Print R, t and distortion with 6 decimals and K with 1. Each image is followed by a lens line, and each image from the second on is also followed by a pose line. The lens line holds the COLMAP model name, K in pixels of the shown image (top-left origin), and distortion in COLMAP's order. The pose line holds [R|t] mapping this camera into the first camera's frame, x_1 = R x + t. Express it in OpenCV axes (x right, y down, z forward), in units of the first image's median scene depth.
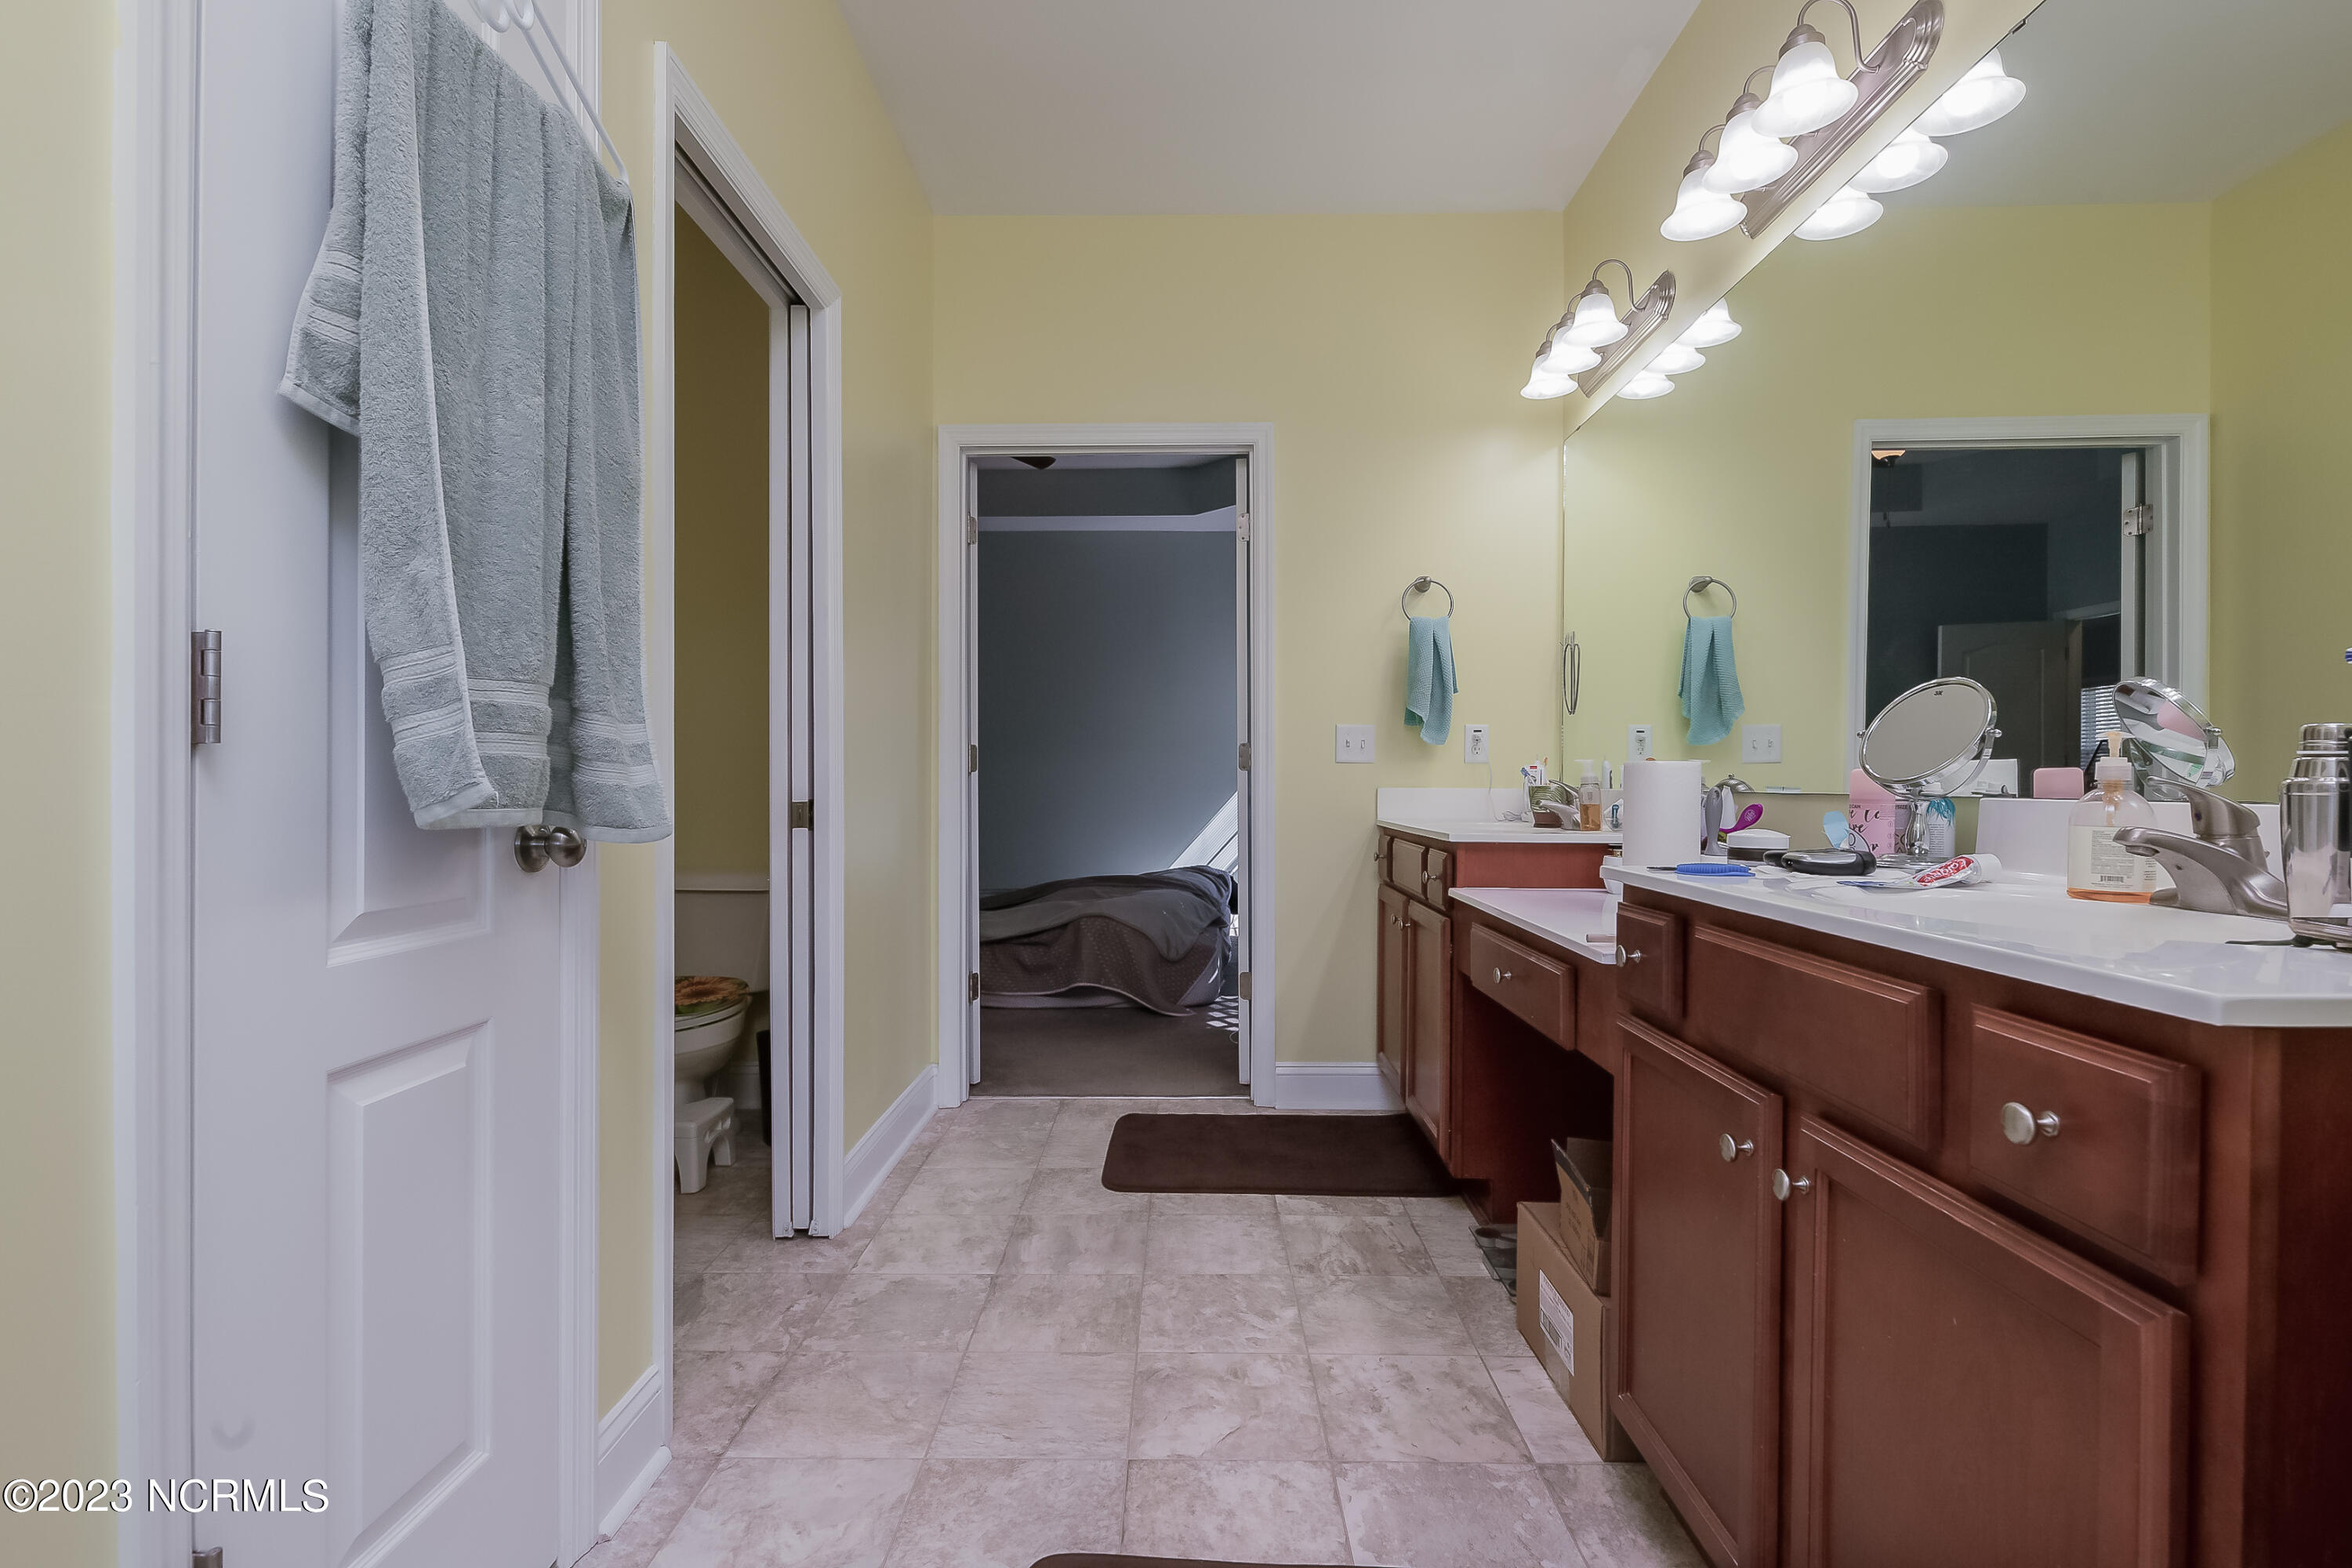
lens RADIAL K [[1064.6, 0, 1170.5], [0, 1064.6, 776.8], [0, 0, 1]] dist [-0.000260, 0.000554]
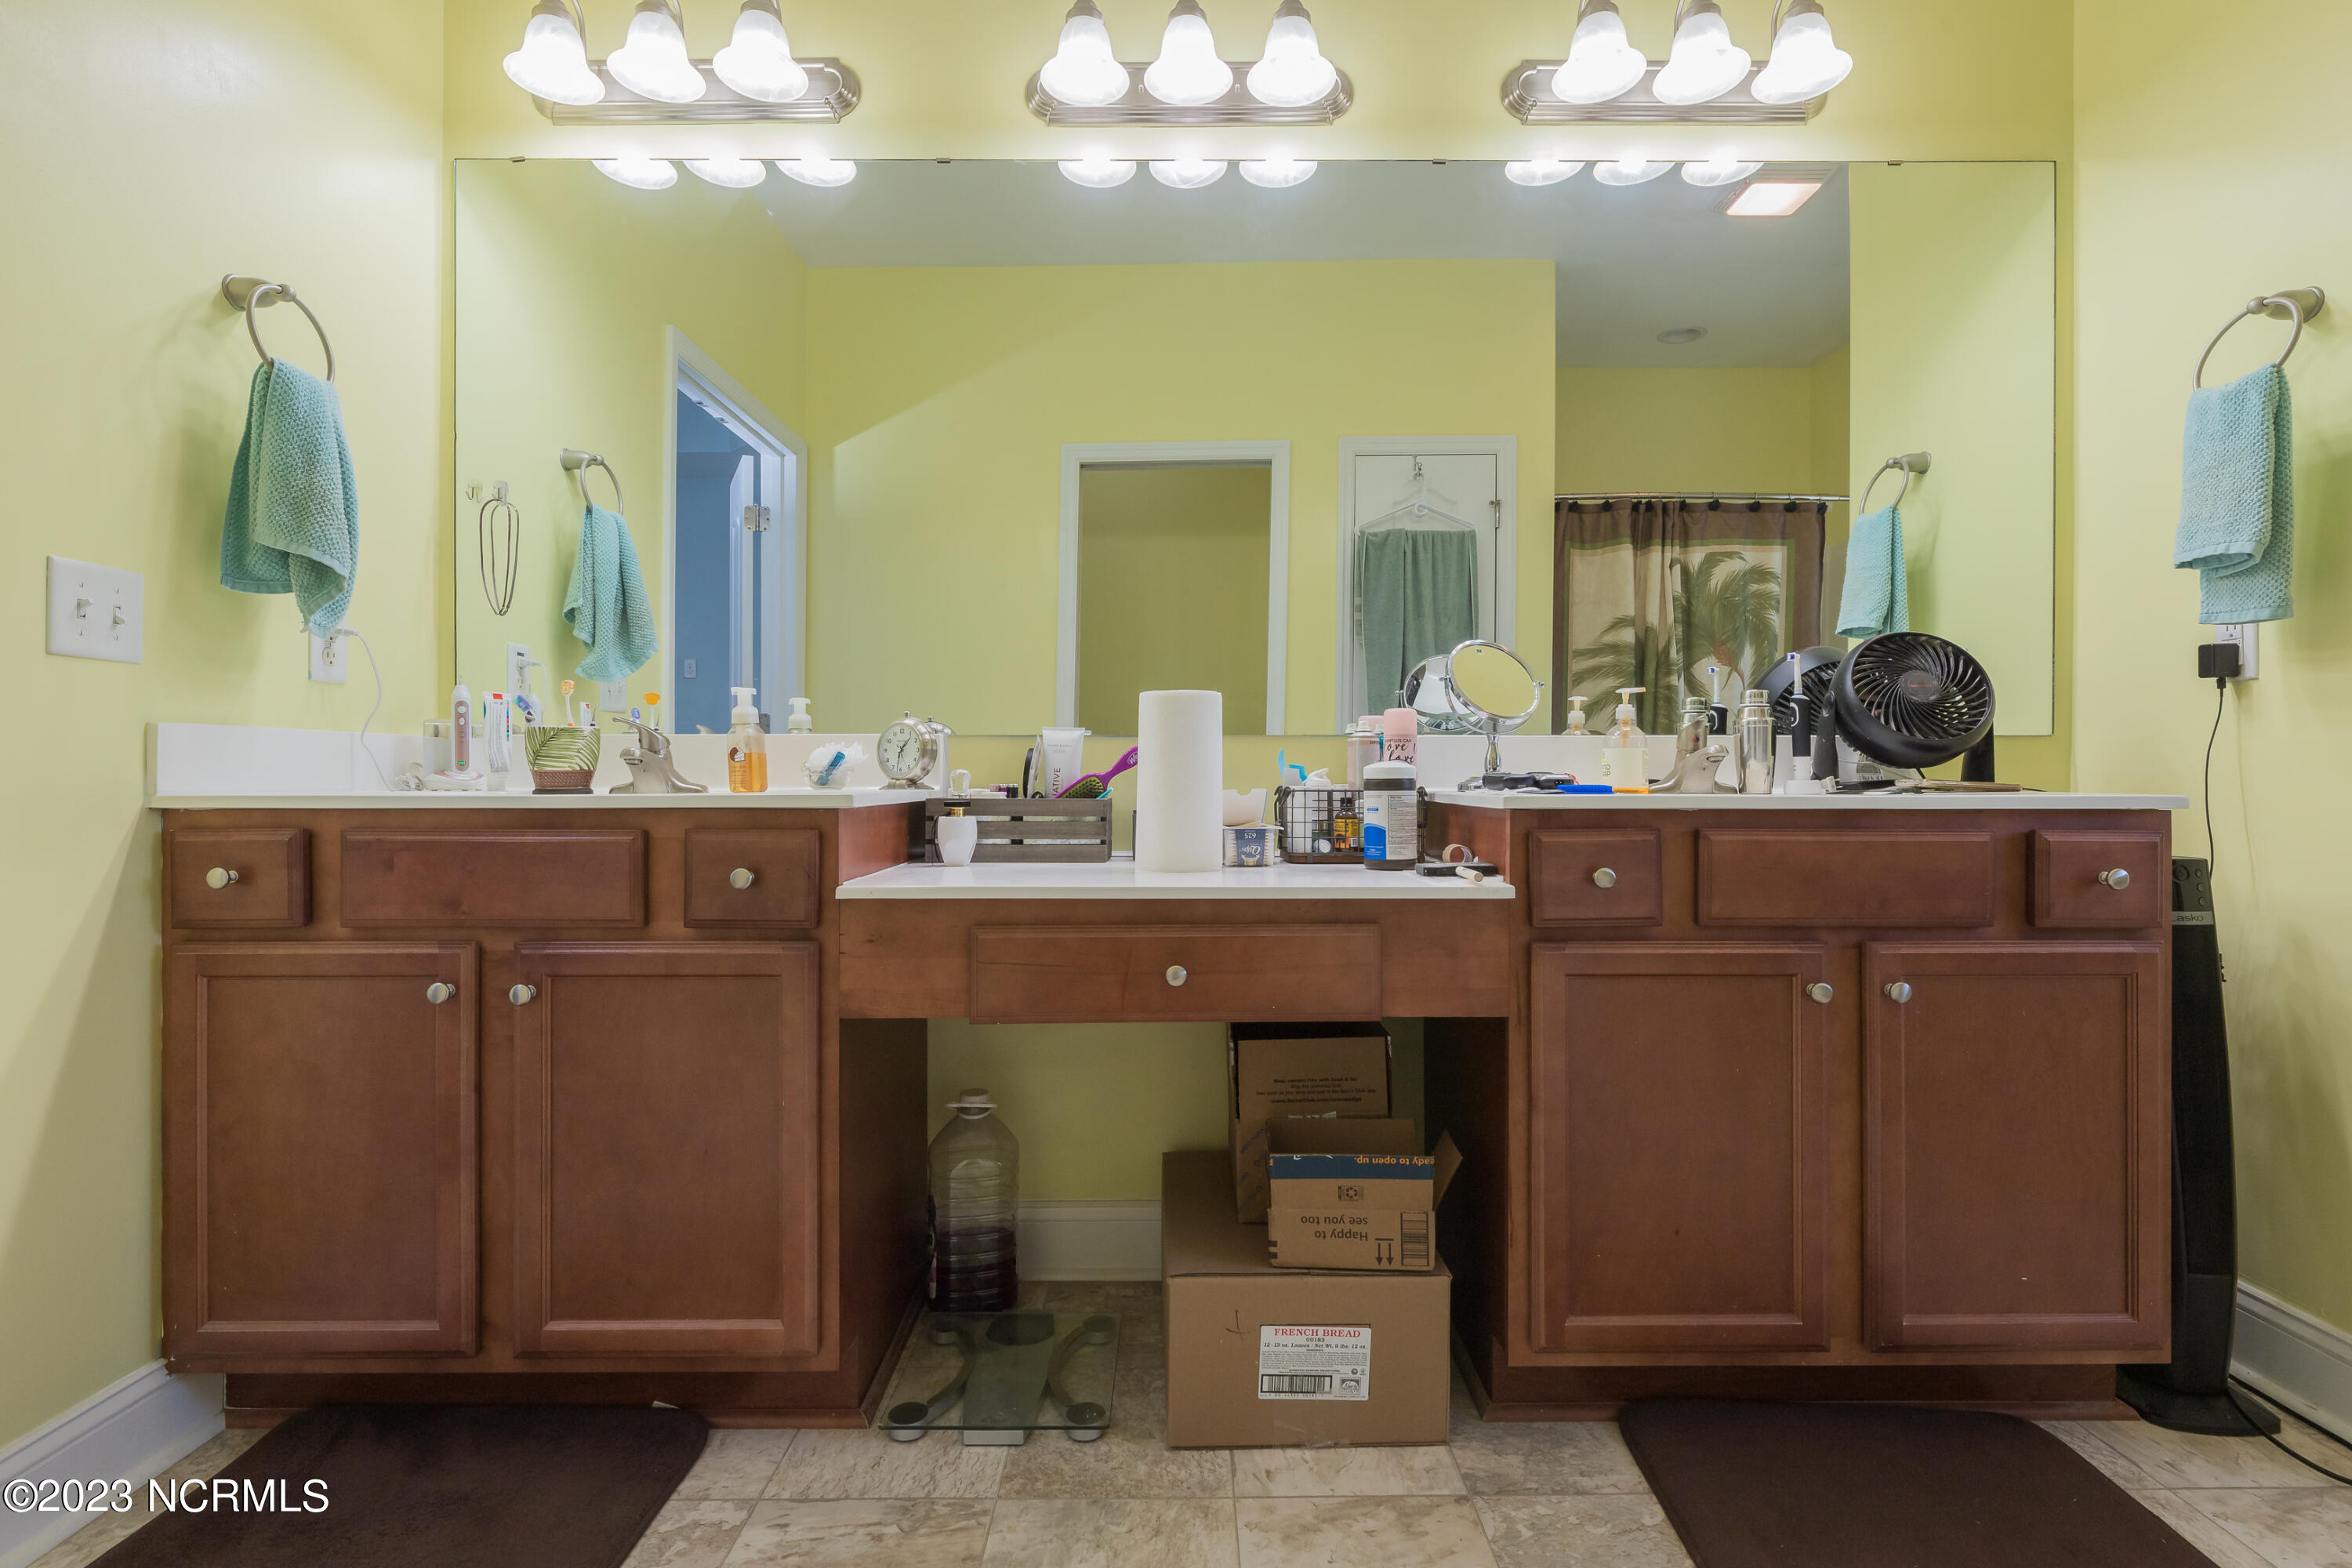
lens RADIAL K [[1064.6, 0, 1183.0], [0, 1064.6, 789.1], [0, 0, 1]] dist [-0.000260, 0.000554]
pose [[-0.018235, -0.010759, 0.999776, -0.428130], [-0.002403, 0.999940, 0.010717, 0.056121], [-0.999831, -0.002207, -0.018260, 1.055422]]
